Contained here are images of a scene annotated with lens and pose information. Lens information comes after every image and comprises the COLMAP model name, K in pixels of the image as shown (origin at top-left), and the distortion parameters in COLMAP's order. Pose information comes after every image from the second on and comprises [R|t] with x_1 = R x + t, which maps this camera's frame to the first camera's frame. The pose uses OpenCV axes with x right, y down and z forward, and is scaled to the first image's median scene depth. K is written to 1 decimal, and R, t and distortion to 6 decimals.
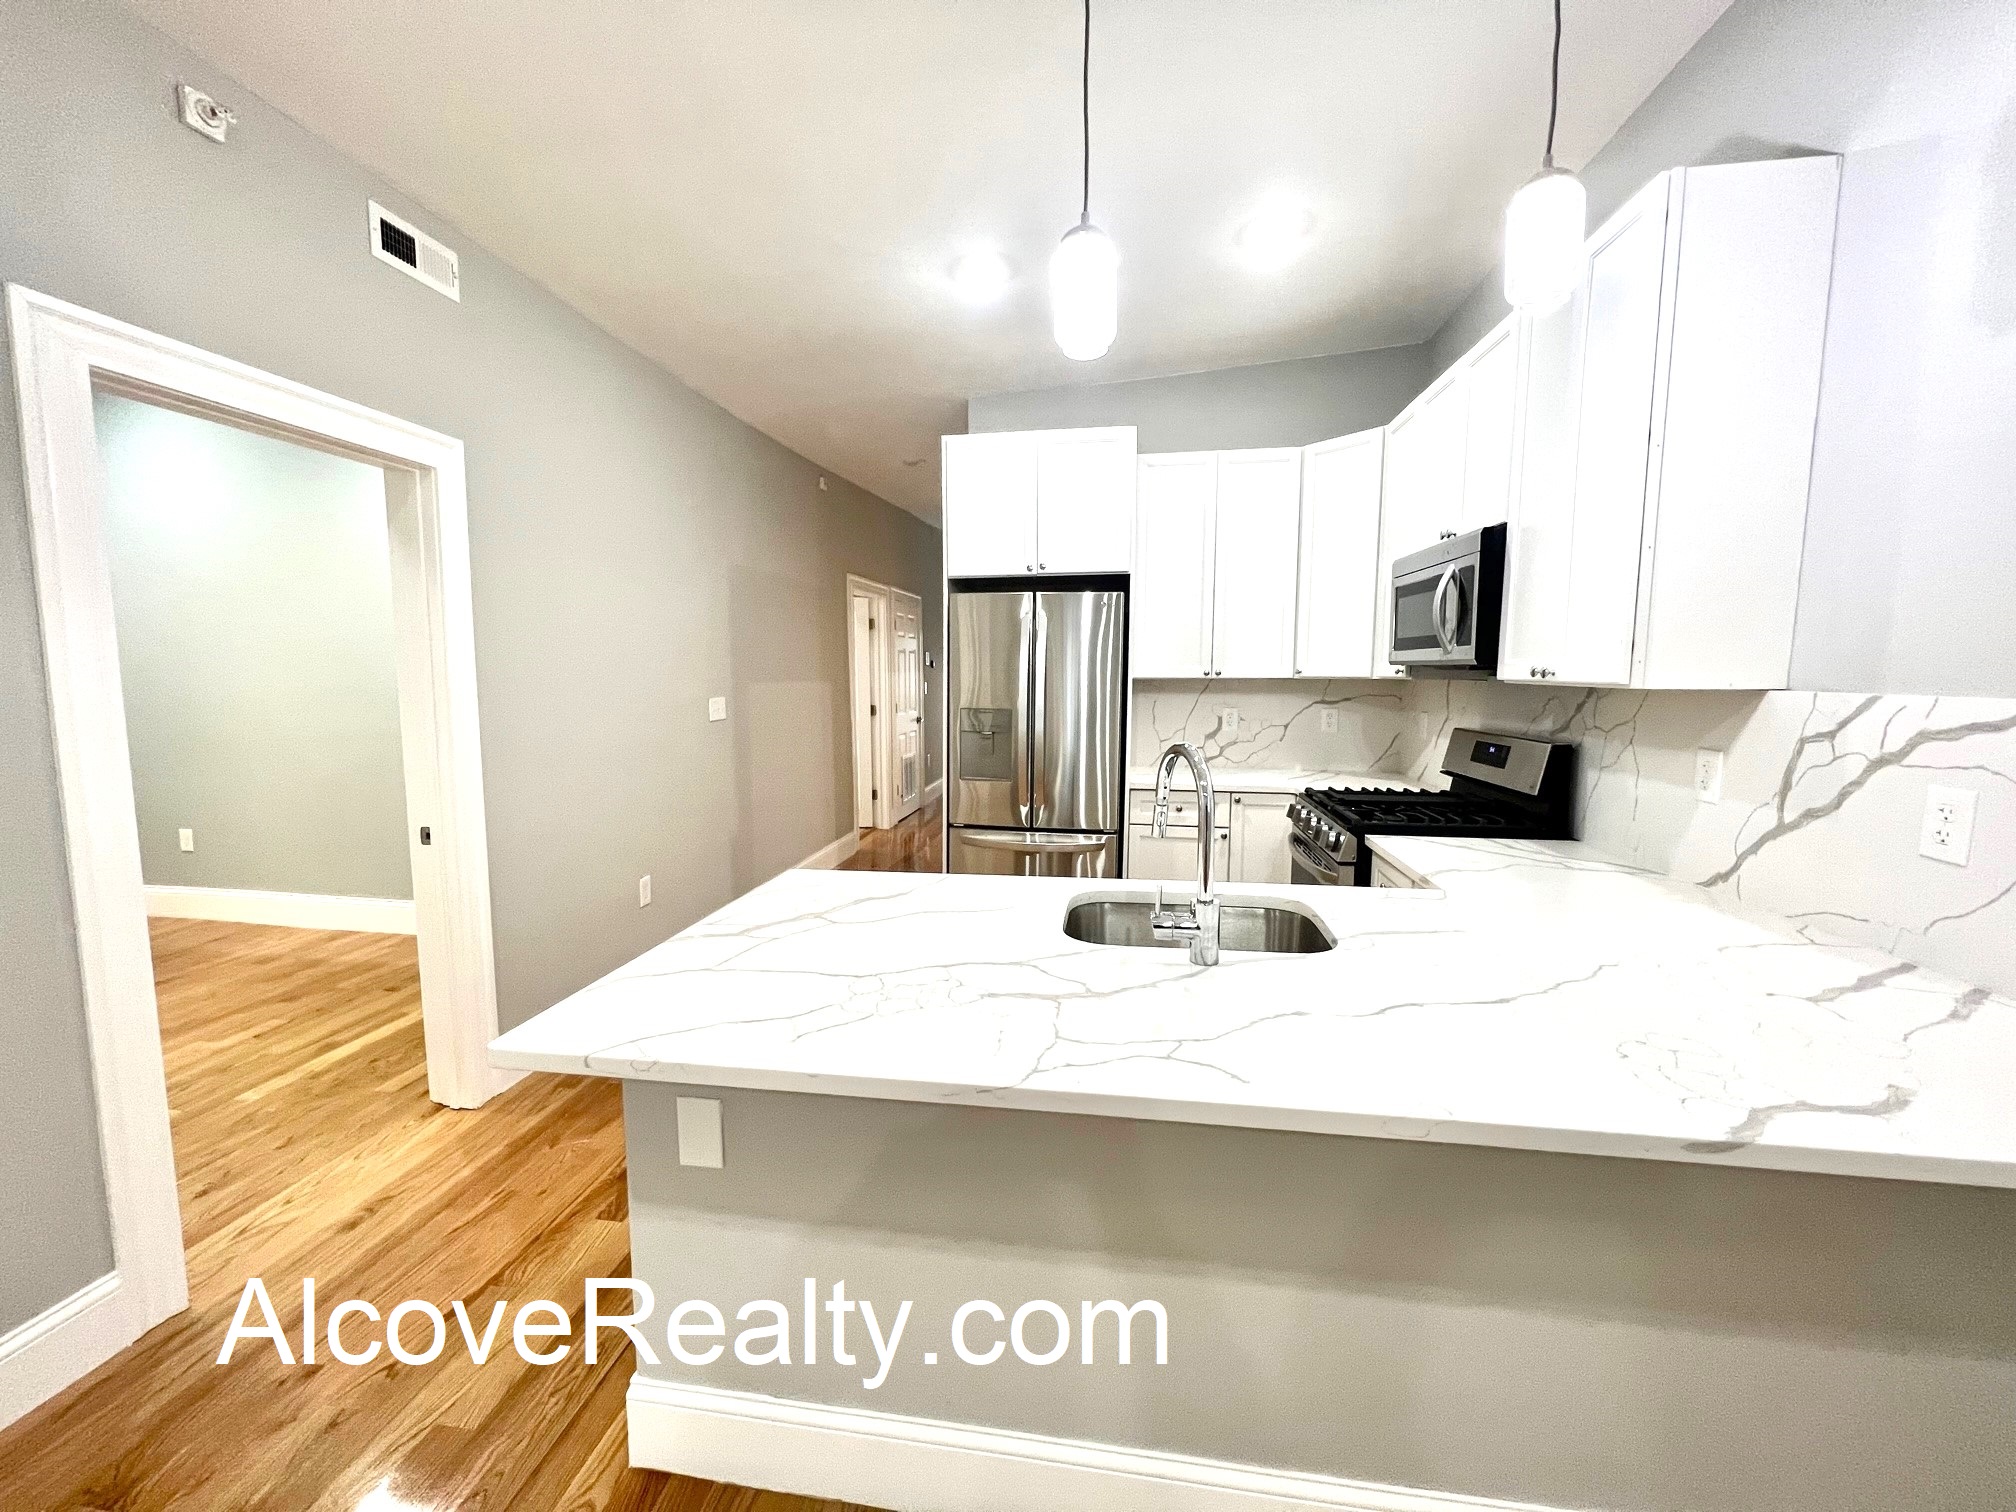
lens RADIAL K [[803.8, 0, 1002.2], [0, 803.8, 753.8], [0, 0, 1]] dist [-0.002327, 0.000175]
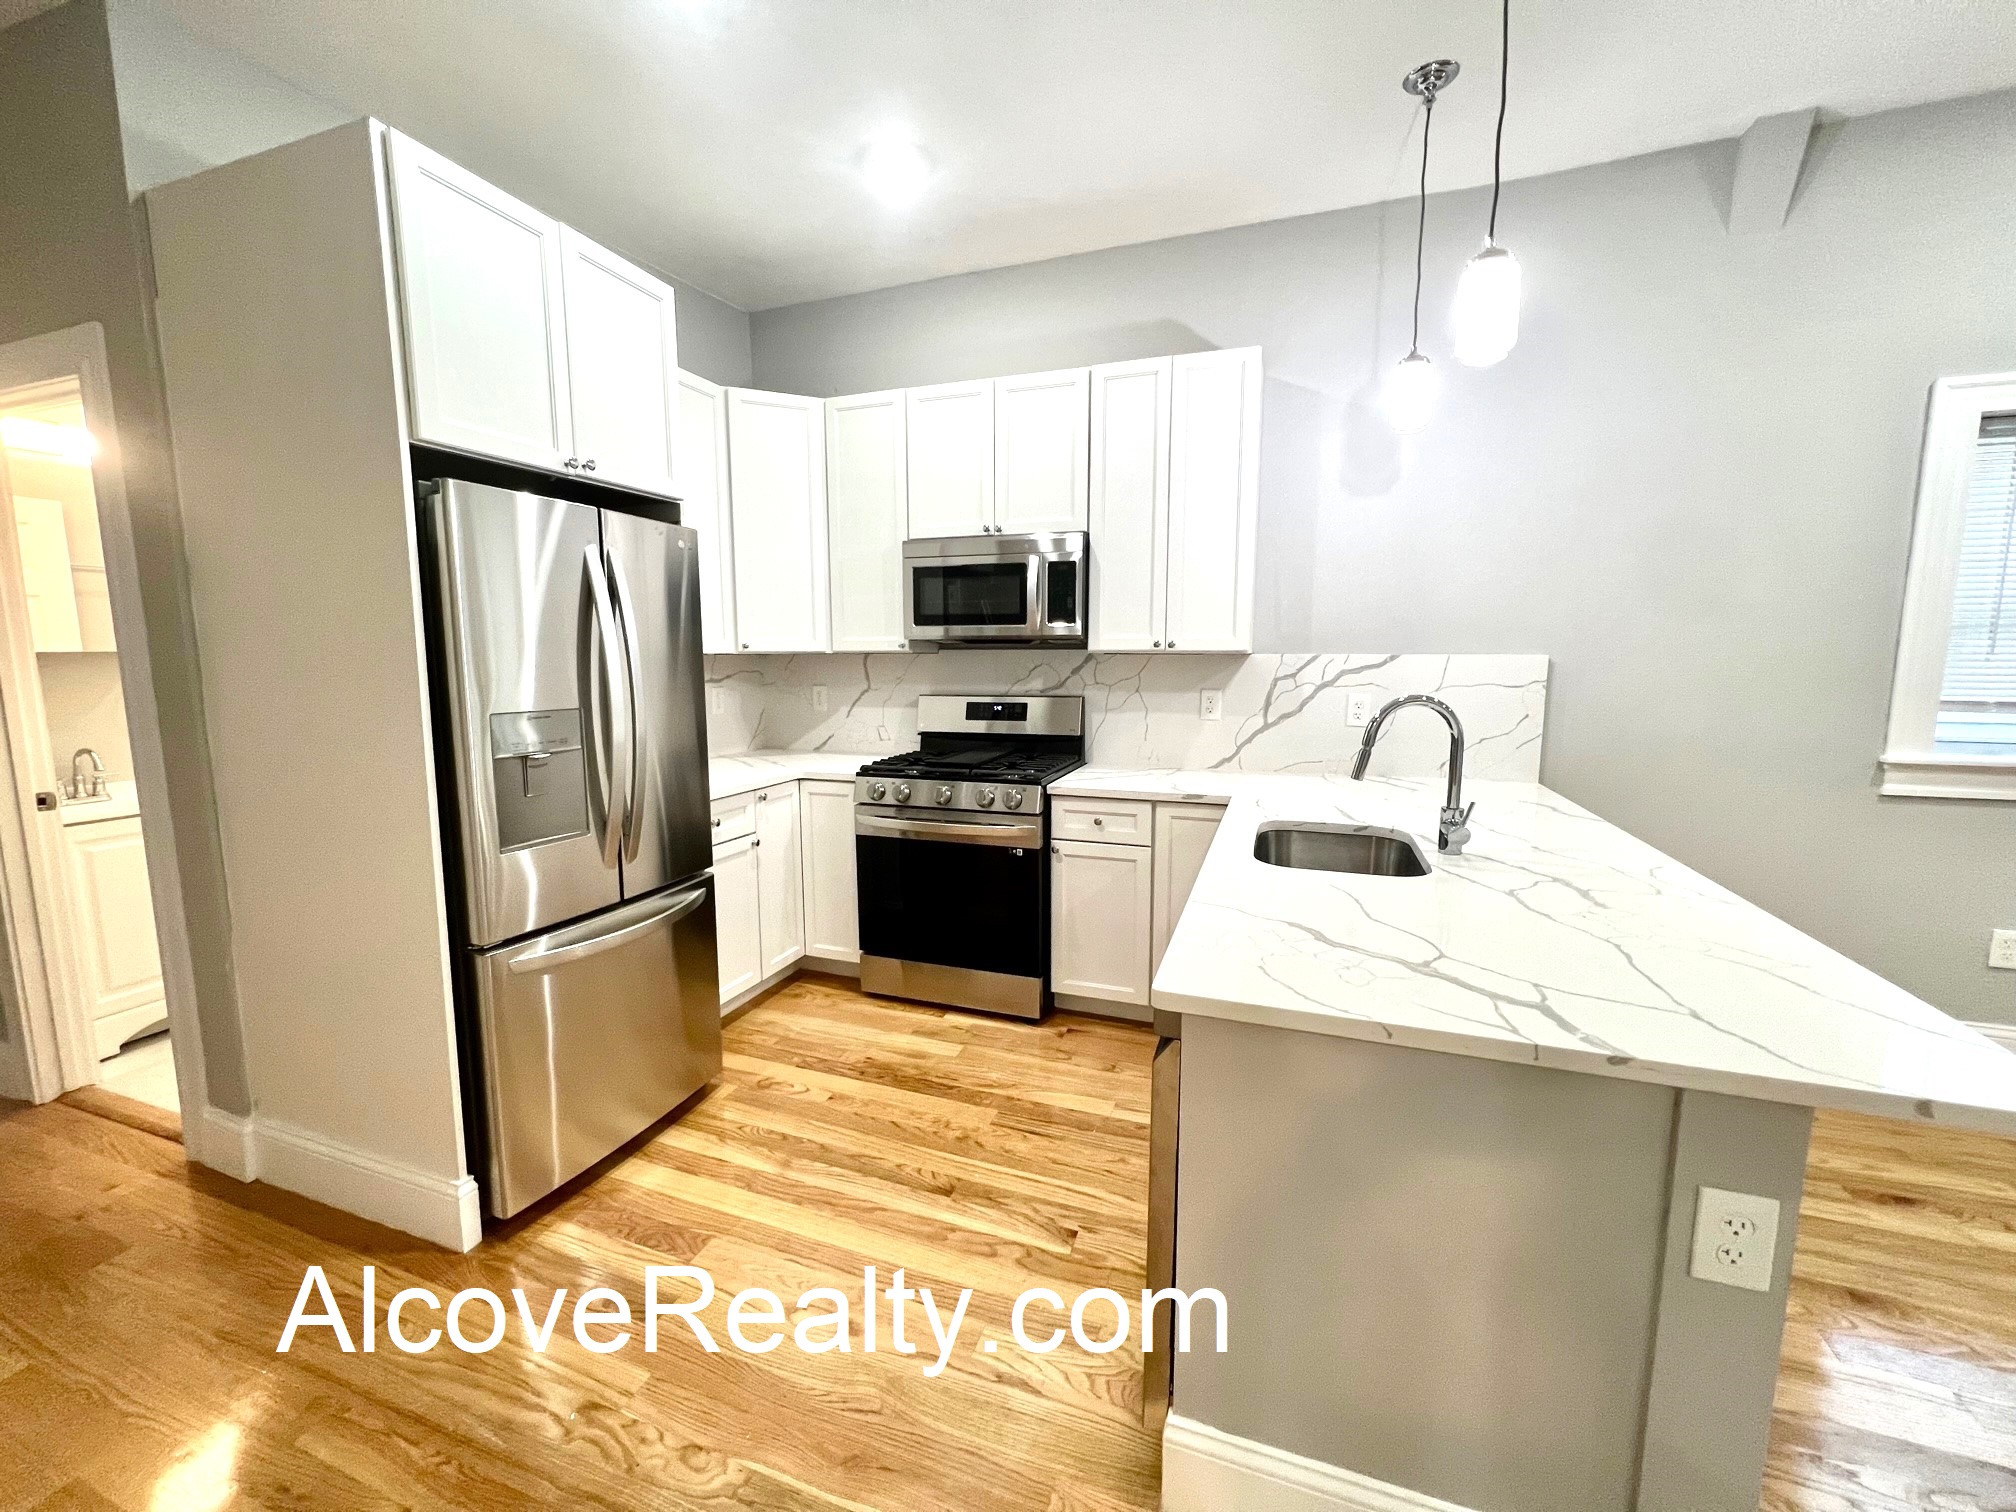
lens RADIAL K [[803.8, 0, 1002.2], [0, 803.8, 753.8], [0, 0, 1]] dist [-0.002327, 0.000175]
pose [[0.190575, -0.125255, 0.973649, -1.003330], [0.103304, 0.988878, 0.106994, -0.110182], [-0.976222, 0.080191, 0.201394, 1.218434]]
